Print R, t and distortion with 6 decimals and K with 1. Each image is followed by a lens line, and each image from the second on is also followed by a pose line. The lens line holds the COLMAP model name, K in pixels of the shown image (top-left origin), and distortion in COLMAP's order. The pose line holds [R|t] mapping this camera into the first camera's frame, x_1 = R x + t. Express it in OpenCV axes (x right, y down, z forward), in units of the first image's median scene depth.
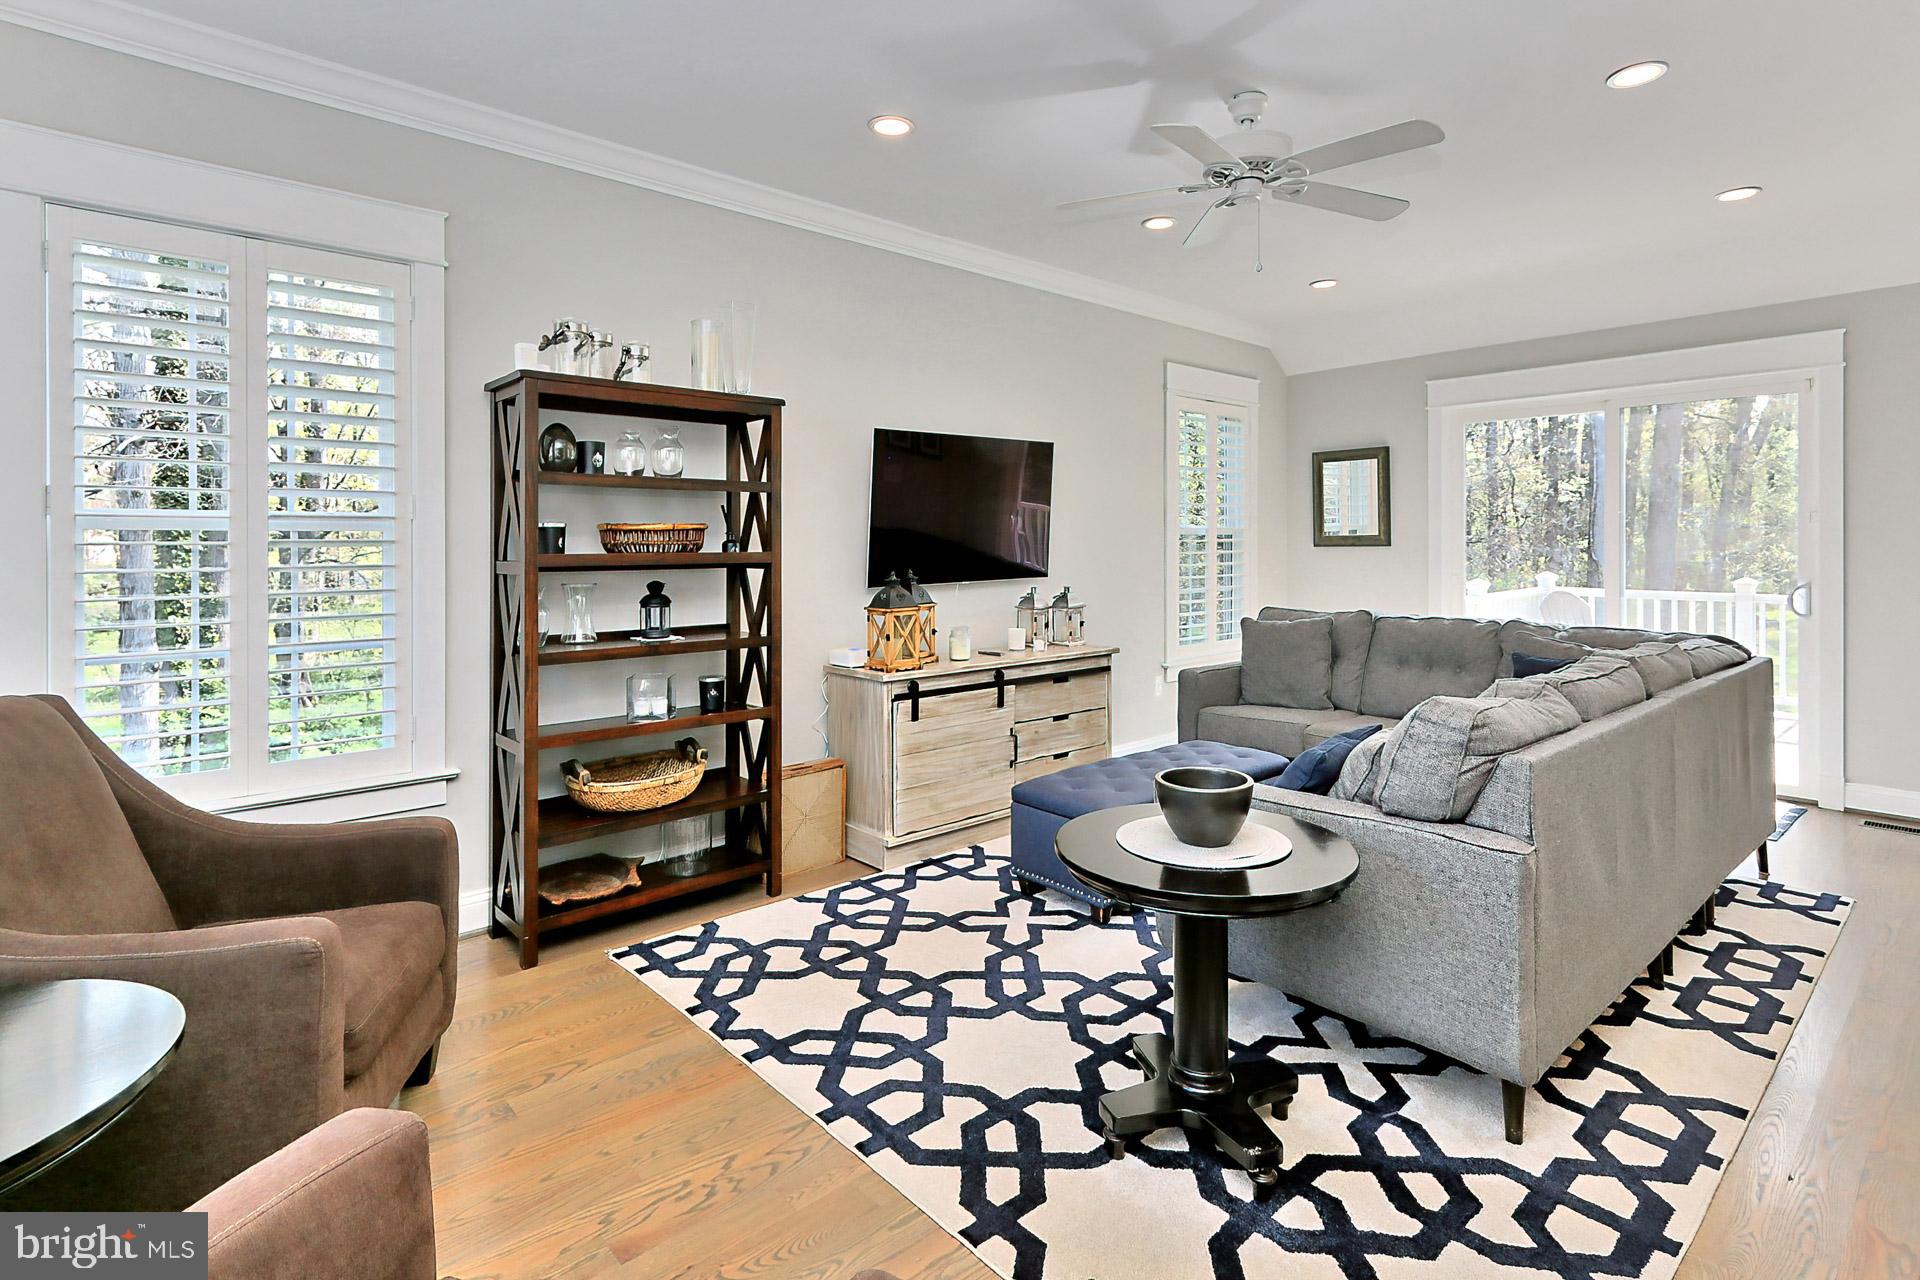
lens RADIAL K [[923.1, 0, 873.8], [0, 923.1, 533.4], [0, 0, 1]] dist [-0.001136, -0.000137]
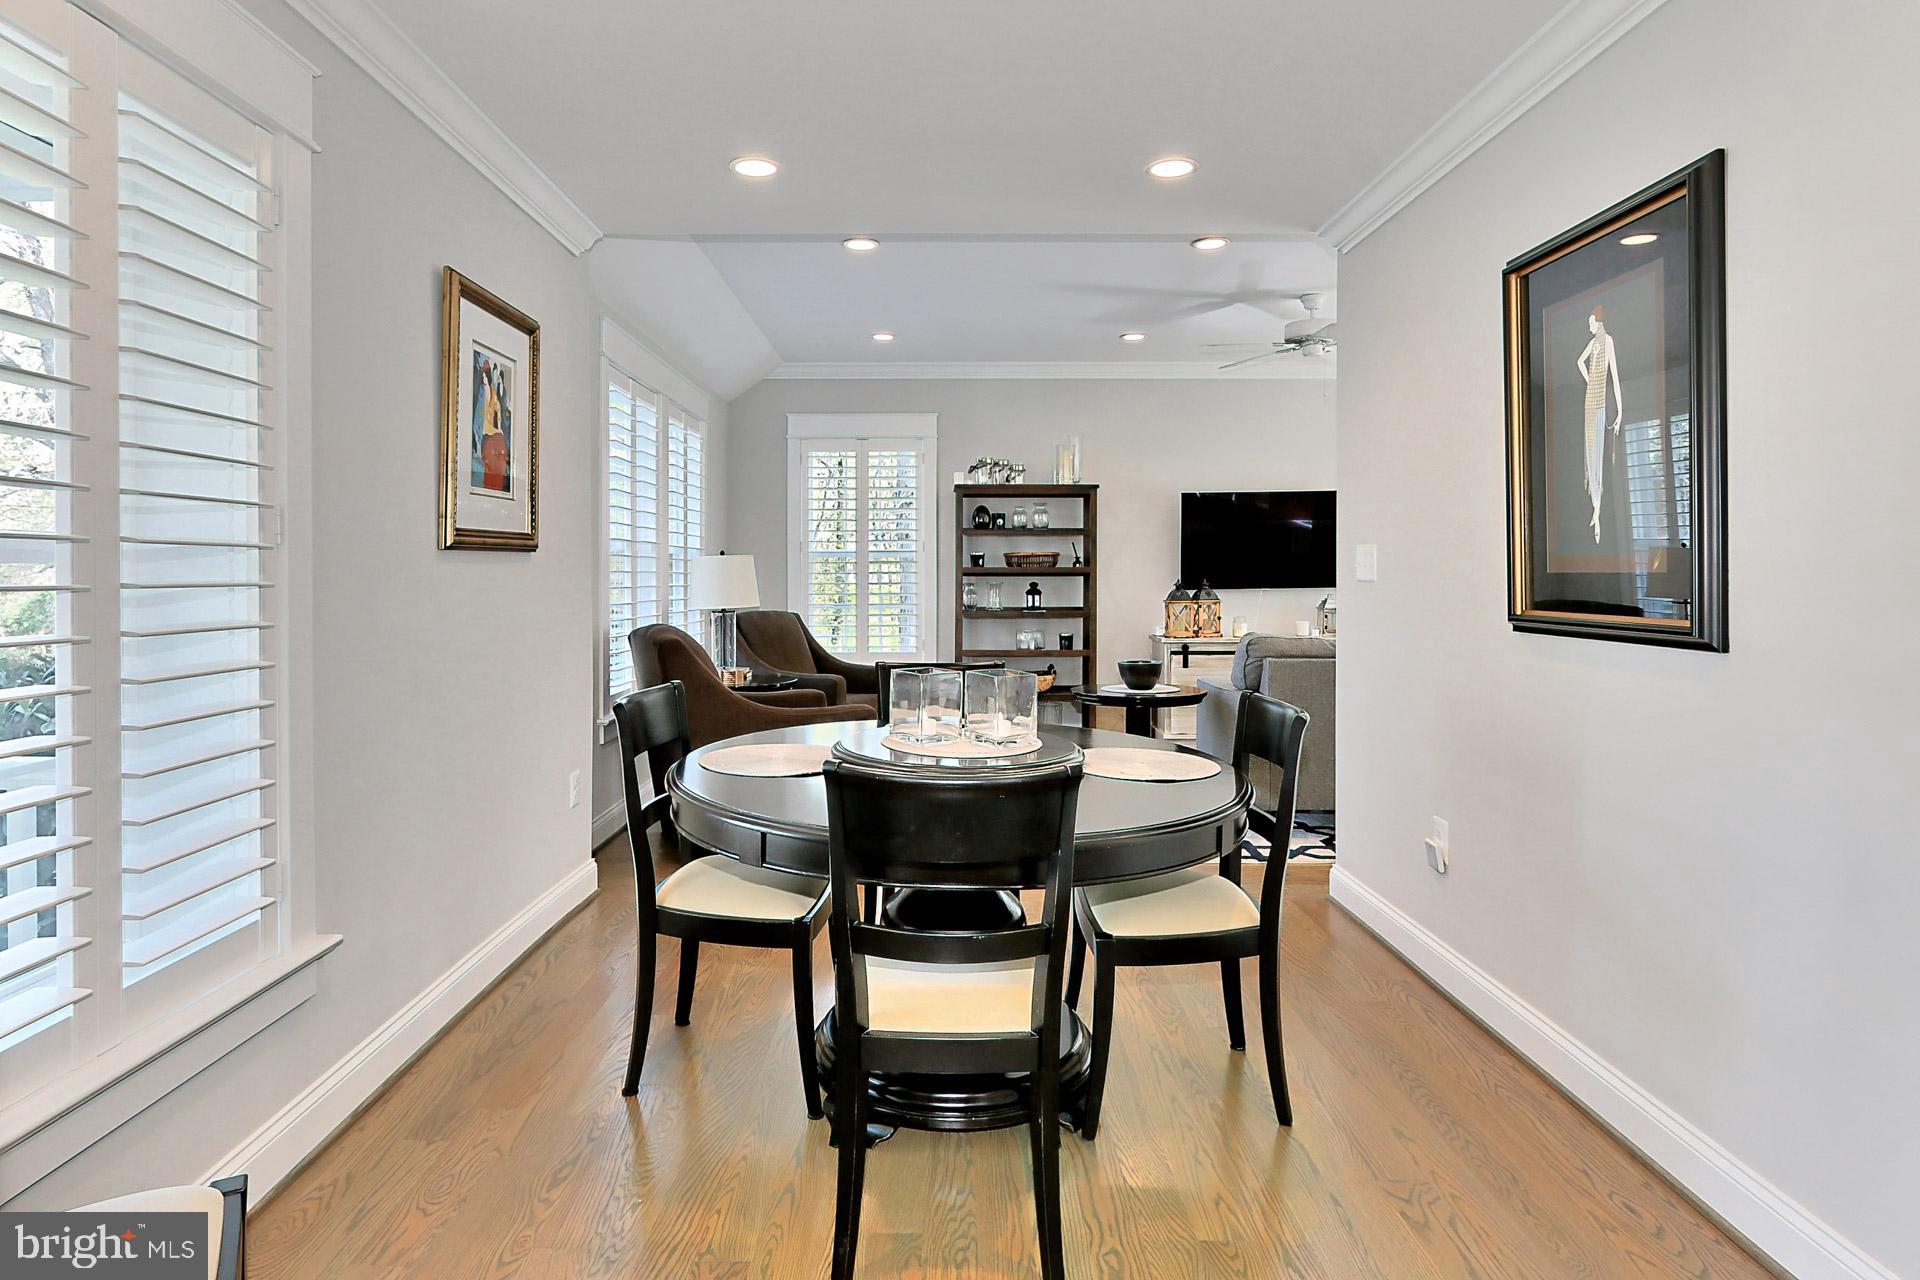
lens RADIAL K [[1004.9, 0, 957.3], [0, 1004.9, 571.5], [0, 0, 1]] dist [-0.004292, -0.001137]
pose [[0.784866, 0.000085, -0.619666, 0.947205], [0.004214, 0.999976, 0.005474, 0.017003], [0.619652, -0.006908, 0.784846, -0.771675]]
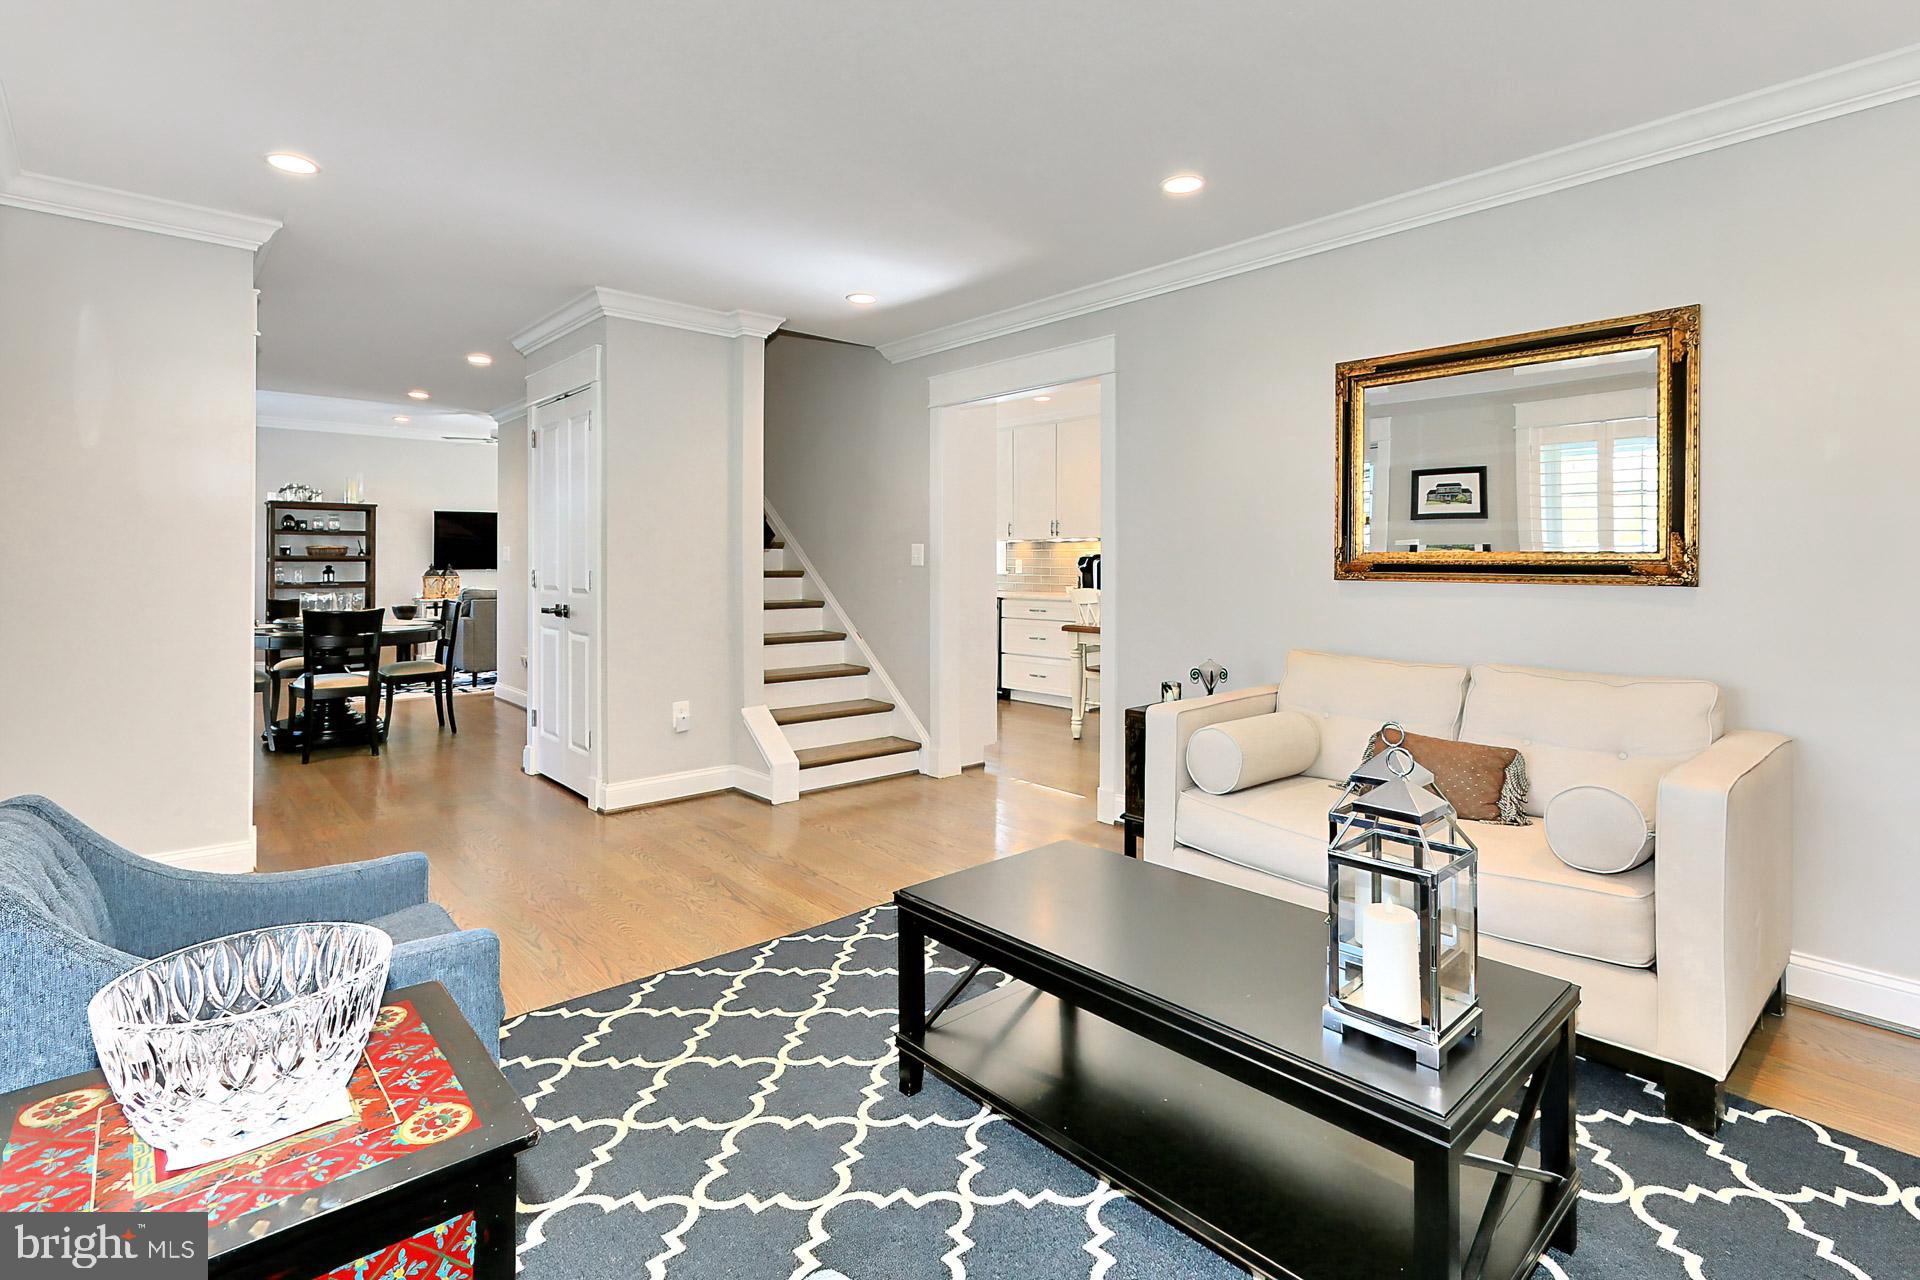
lens RADIAL K [[935.3, 0, 863.8], [0, 935.3, 561.1], [0, 0, 1]] dist [0.036167, 0.000305]
pose [[0.999237, 0.001099, -0.039038, 1.611874], [-0.000866, 0.999982, 0.005993, 0.017810], [0.039044, -0.005955, 0.999220, -2.002473]]
